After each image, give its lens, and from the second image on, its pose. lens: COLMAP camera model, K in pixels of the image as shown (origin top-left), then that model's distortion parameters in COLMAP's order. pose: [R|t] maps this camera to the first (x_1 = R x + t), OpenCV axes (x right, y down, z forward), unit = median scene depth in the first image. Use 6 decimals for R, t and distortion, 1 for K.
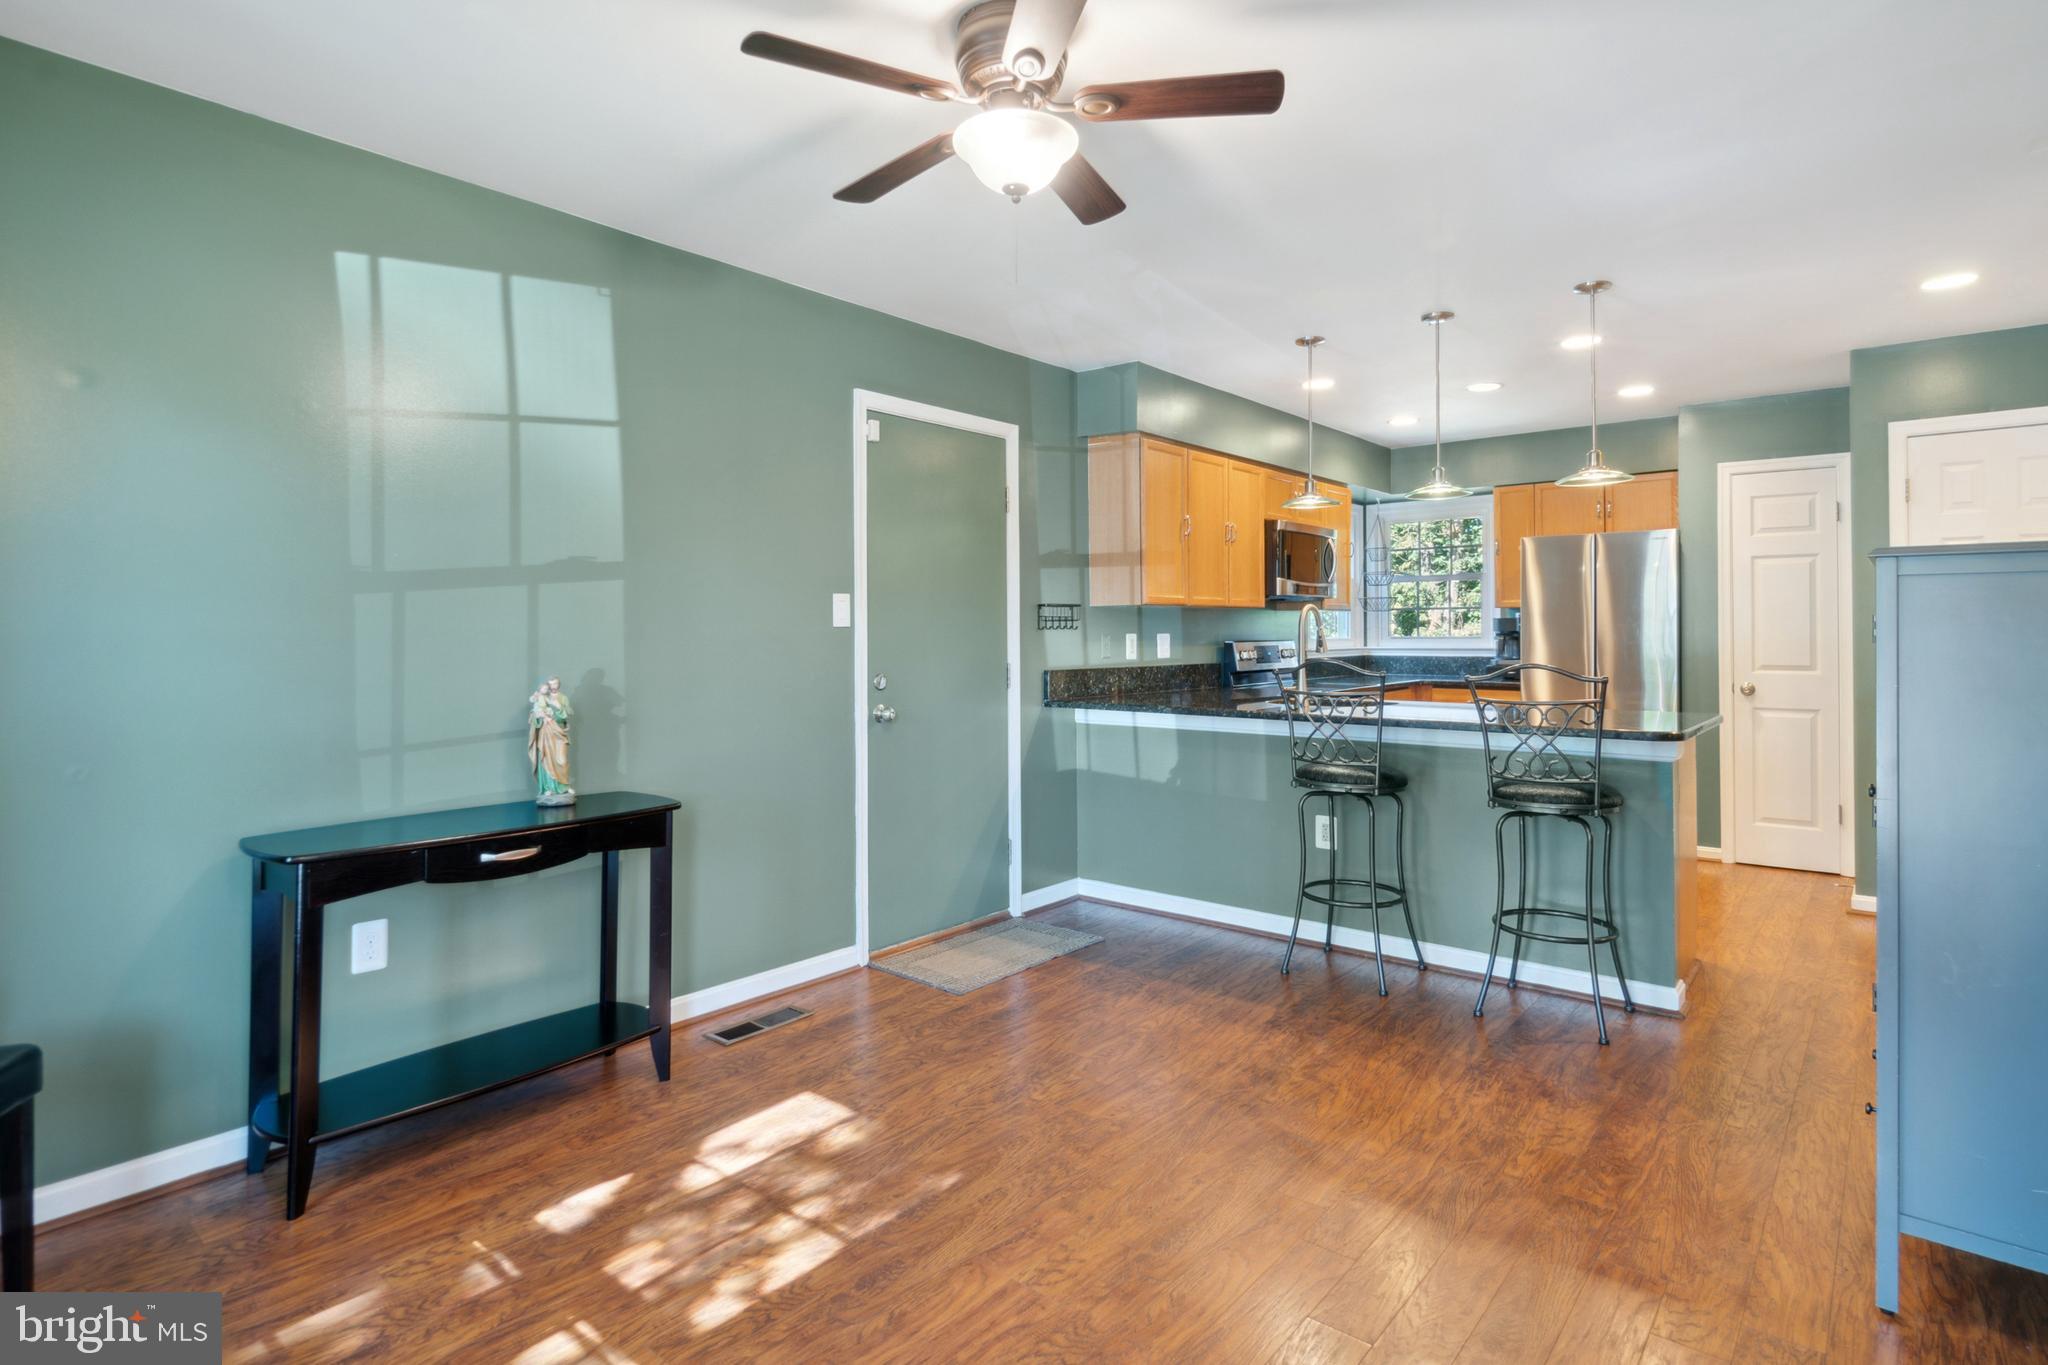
lens RADIAL K [[1058.2, 0, 1032.3], [0, 1058.2, 631.0], [0, 0, 1]] dist [-0.004697, -0.000191]
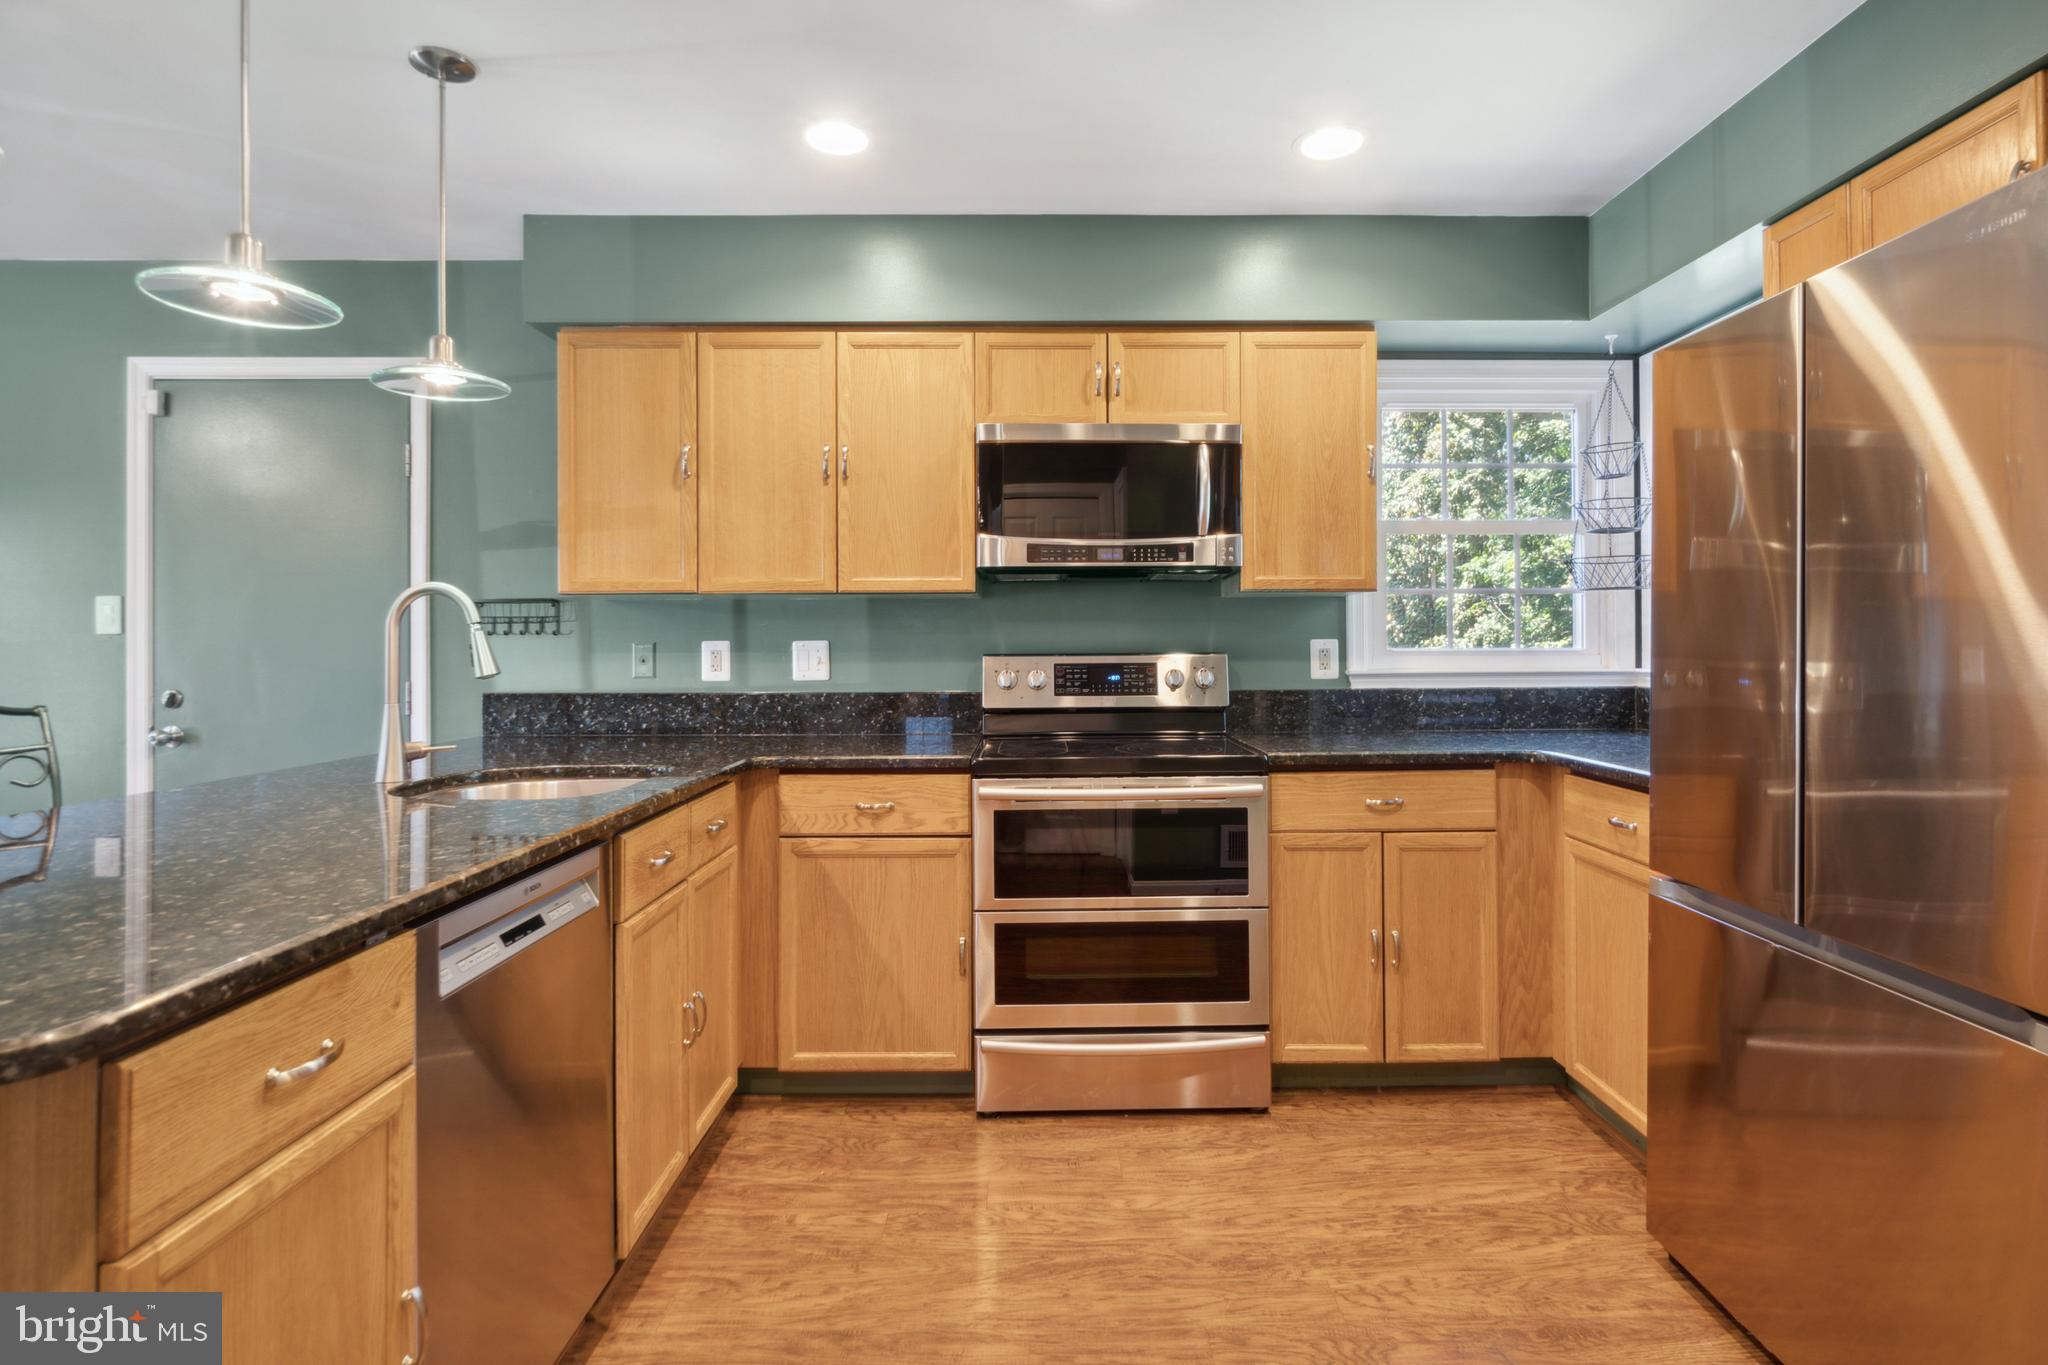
lens RADIAL K [[1058.2, 0, 1032.3], [0, 1058.2, 631.0], [0, 0, 1]] dist [-0.004697, -0.000191]
pose [[0.651856, -0.015803, -0.758178, 0.747825], [0.003565, 0.999836, -0.017775, 0.008950], [0.758334, 0.008884, 0.651805, 0.779679]]
